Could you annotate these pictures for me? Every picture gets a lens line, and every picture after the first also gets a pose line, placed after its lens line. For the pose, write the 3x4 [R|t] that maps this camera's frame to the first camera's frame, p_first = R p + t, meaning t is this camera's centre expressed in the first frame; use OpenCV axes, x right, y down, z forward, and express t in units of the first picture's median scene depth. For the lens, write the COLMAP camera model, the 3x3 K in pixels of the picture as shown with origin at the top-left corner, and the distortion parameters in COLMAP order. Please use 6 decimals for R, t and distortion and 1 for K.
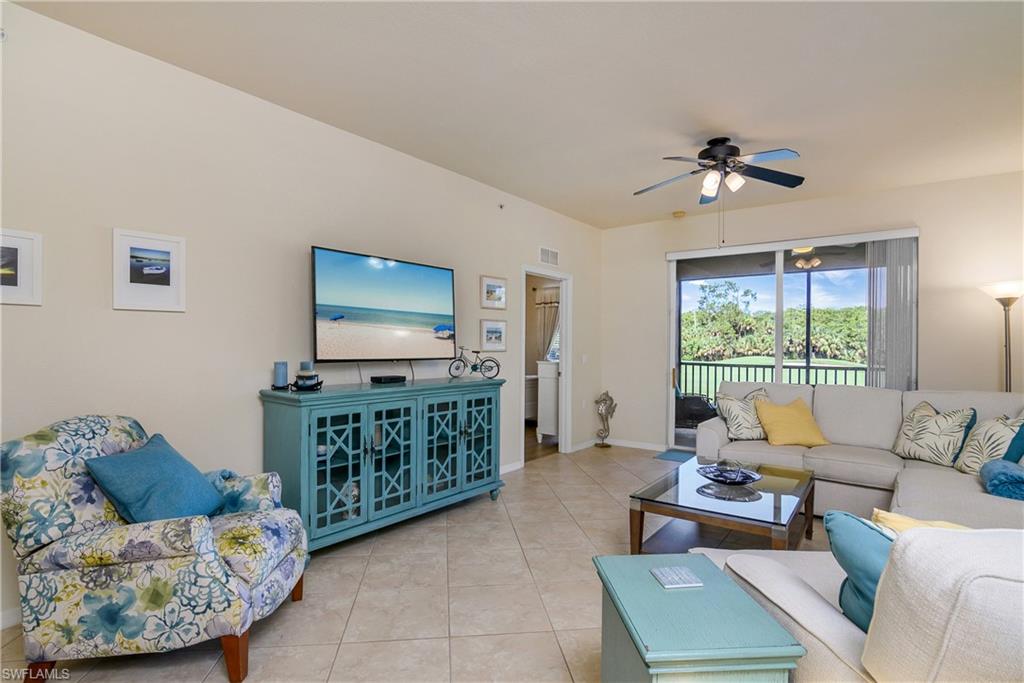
lens RADIAL K [[516.2, 0, 511.2], [0, 516.2, 352.8], [0, 0, 1]] dist [-0.000047, -0.000135]
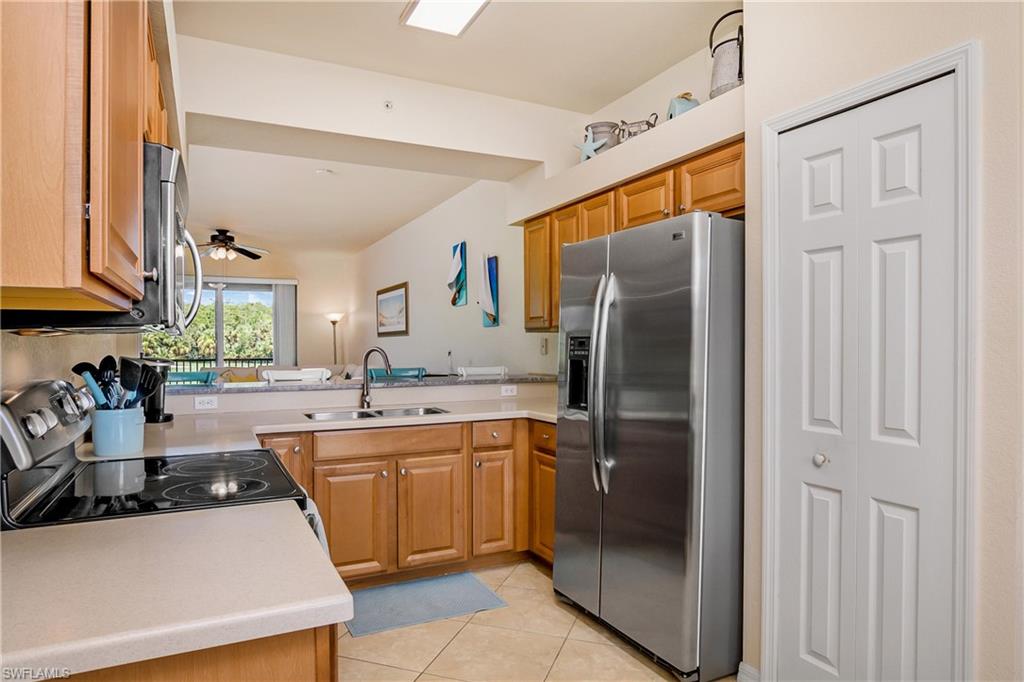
lens RADIAL K [[627.1, 0, 512.9], [0, 627.1, 360.7], [0, 0, 1]] dist [0.000300, -0.000119]
pose [[0.445583, -0.033199, 0.894625, -0.897831], [0.019908, 0.999432, 0.027172, 0.001937], [-0.895019, 0.005703, 0.445991, -0.705073]]
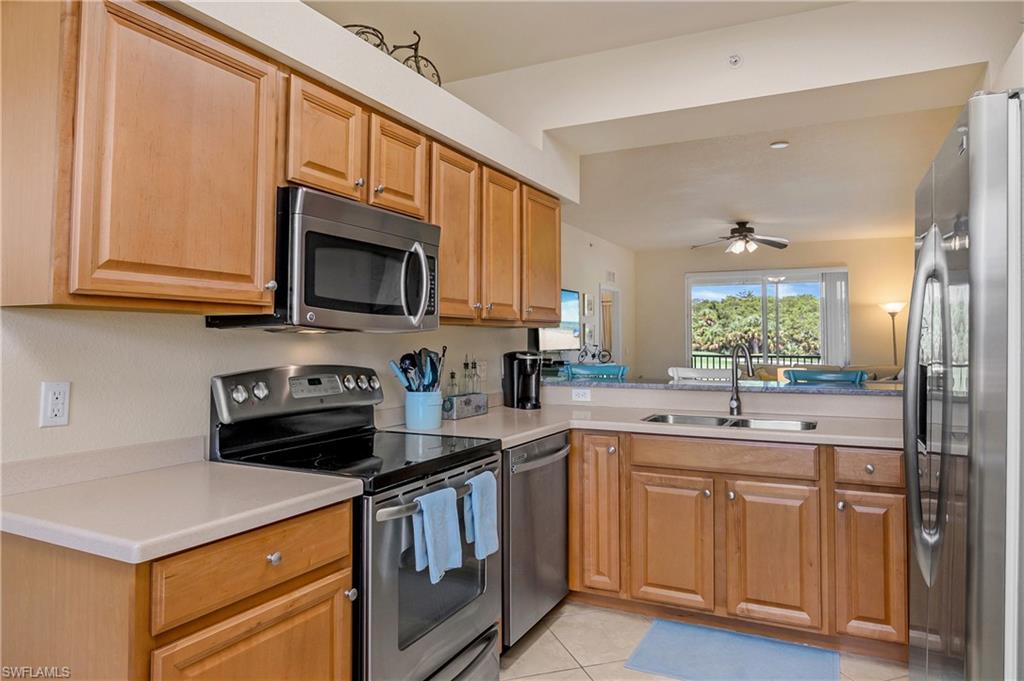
lens RADIAL K [[680.2, 0, 513.8], [0, 680.2, 311.2], [0, 0, 1]] dist [-0.000718, 0.001107]
pose [[0.981222, 0.003130, 0.192858, -0.640123], [0.007783, 0.998412, -0.055801, 0.006720], [-0.192726, 0.056254, 0.979639, -0.872385]]
